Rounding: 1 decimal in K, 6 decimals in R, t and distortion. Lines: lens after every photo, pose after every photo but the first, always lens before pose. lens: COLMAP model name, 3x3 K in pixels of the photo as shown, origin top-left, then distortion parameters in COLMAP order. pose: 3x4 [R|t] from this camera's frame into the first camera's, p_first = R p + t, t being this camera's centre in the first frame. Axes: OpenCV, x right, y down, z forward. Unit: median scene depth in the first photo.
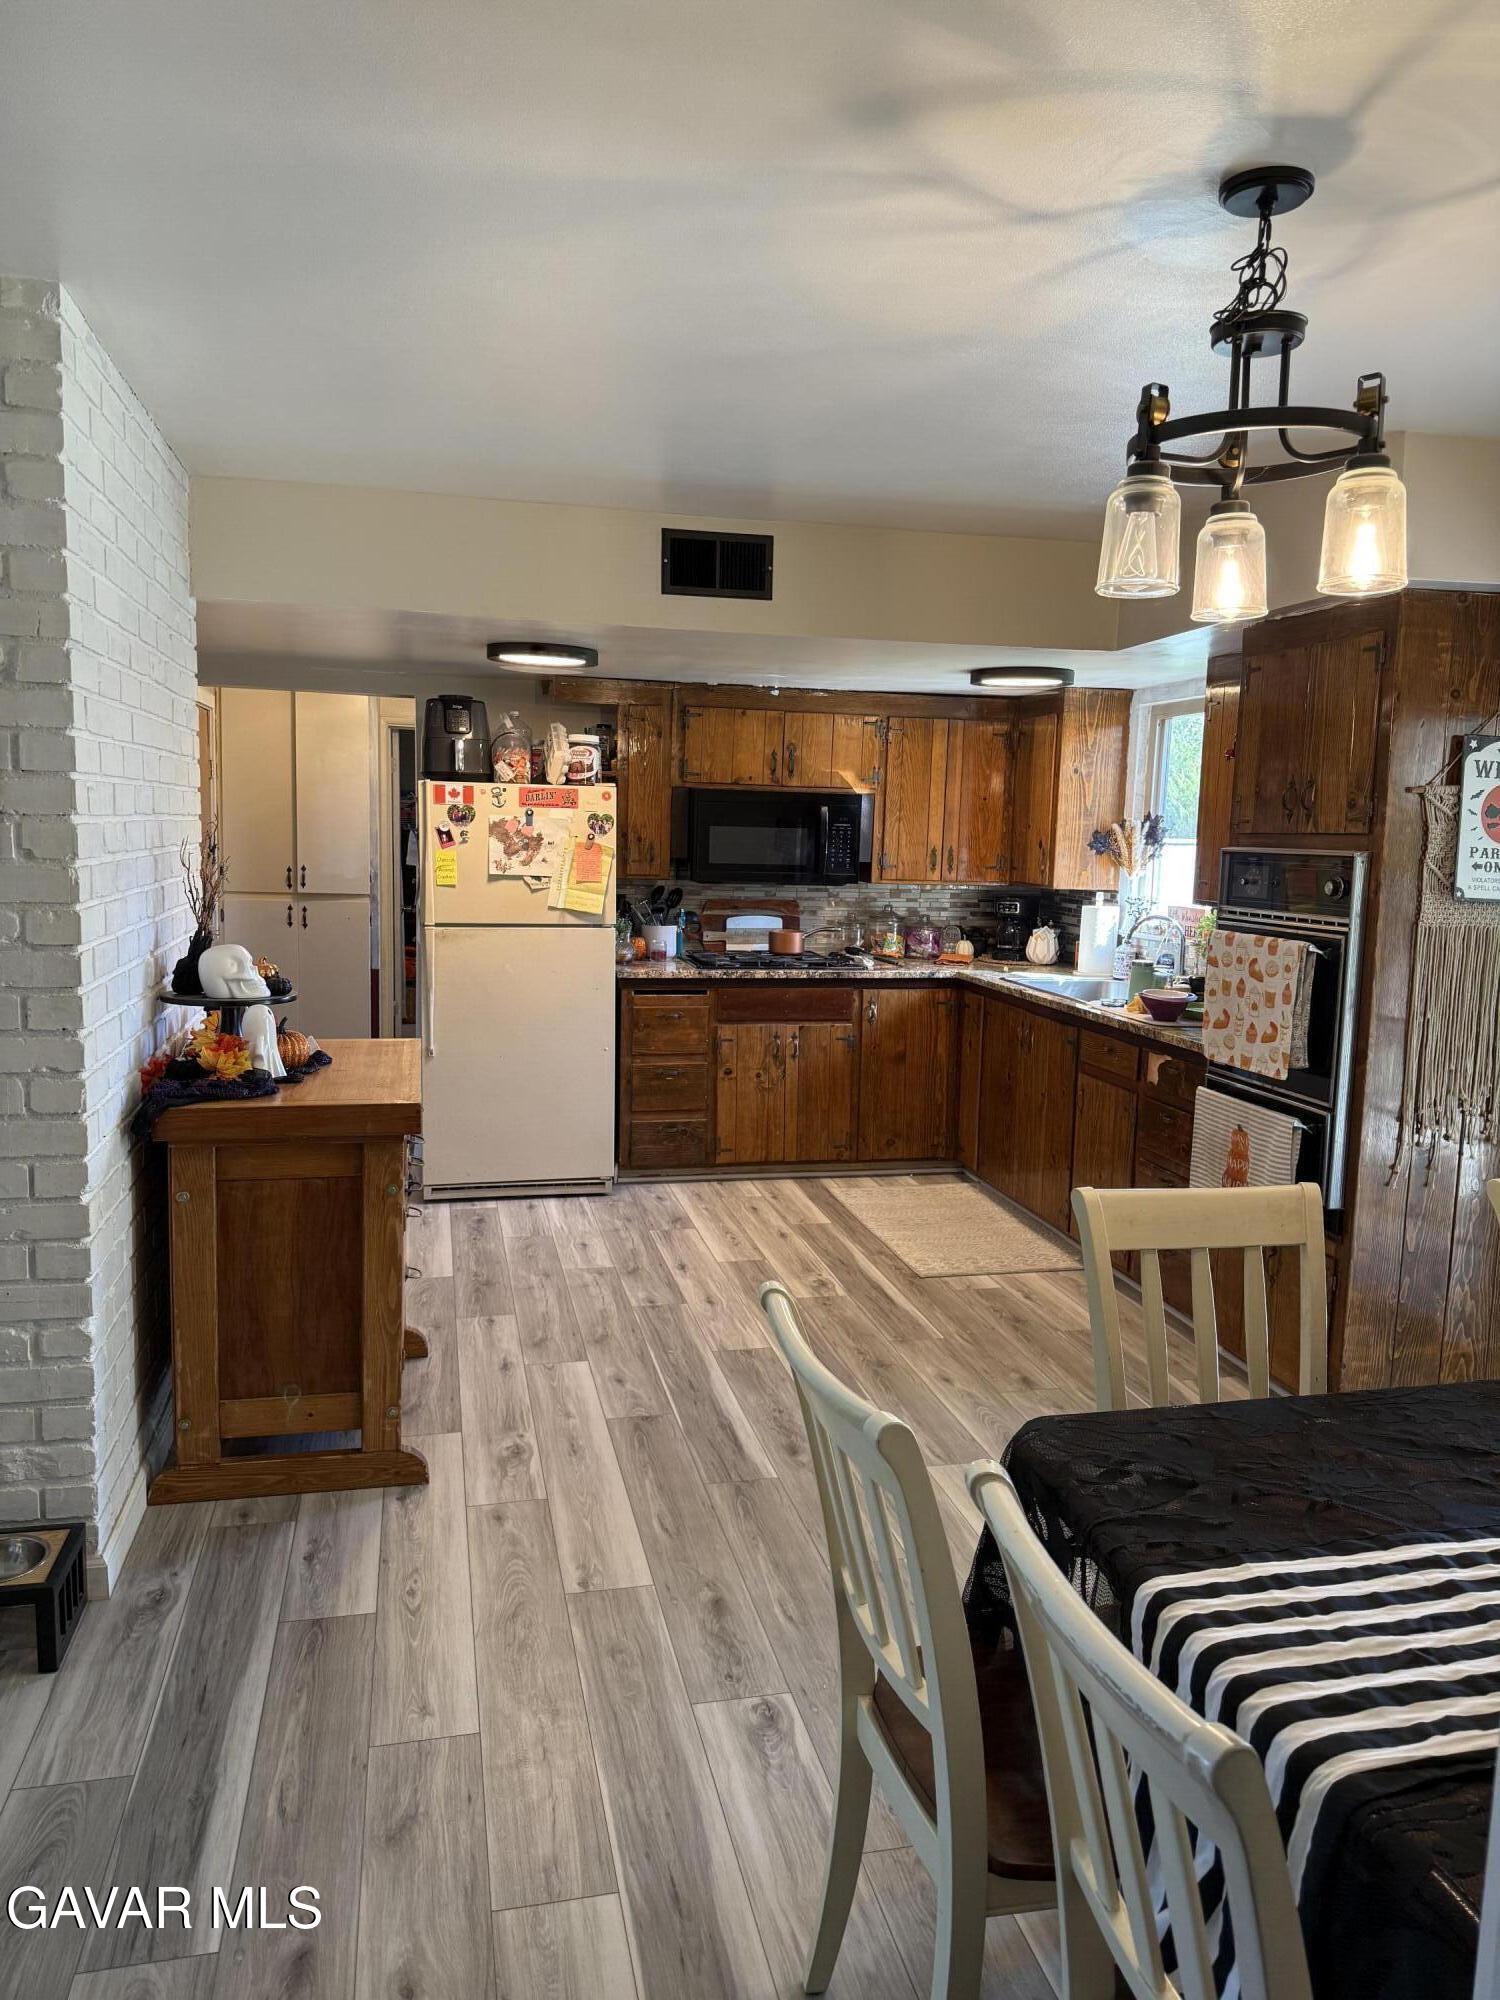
lens RADIAL K [[1400.5, 0, 754.7], [0, 1400.5, 1007.0], [0, 0, 1]] dist [0.158857, -0.287928]
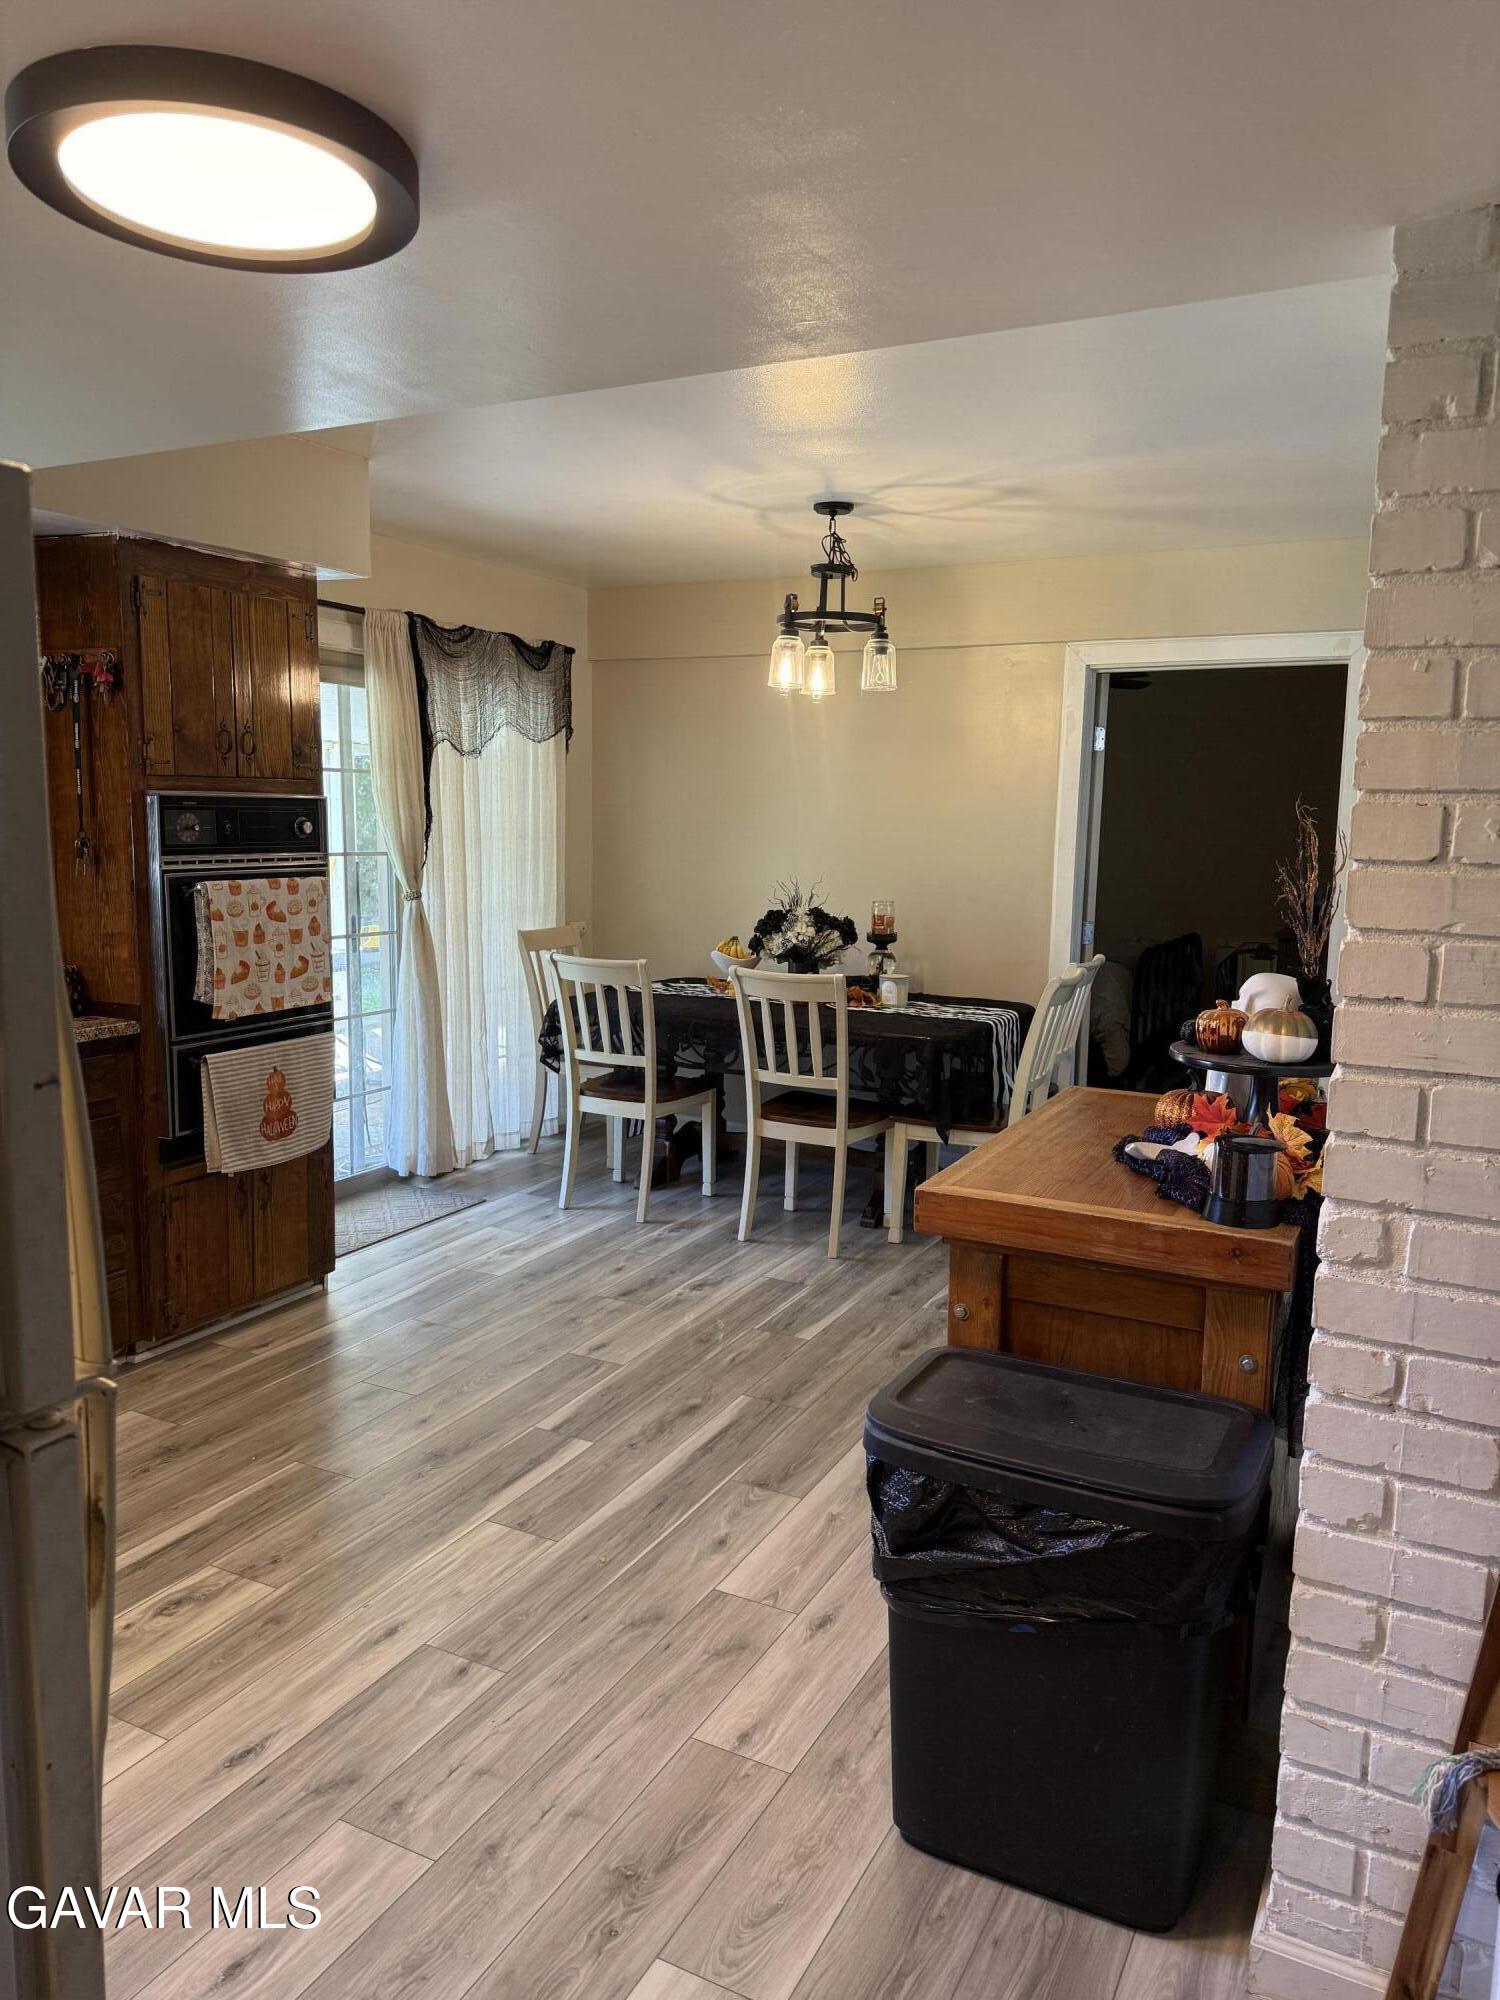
lens RADIAL K [[1400.5, 0, 754.7], [0, 1400.5, 1007.0], [0, 0, 1]] dist [0.158857, -0.287928]
pose [[-0.763956, -0.134093, 0.631182, -0.554244], [0.039373, 0.966660, 0.253019, -0.200554], [-0.644066, 0.218147, -0.733206, 1.504225]]
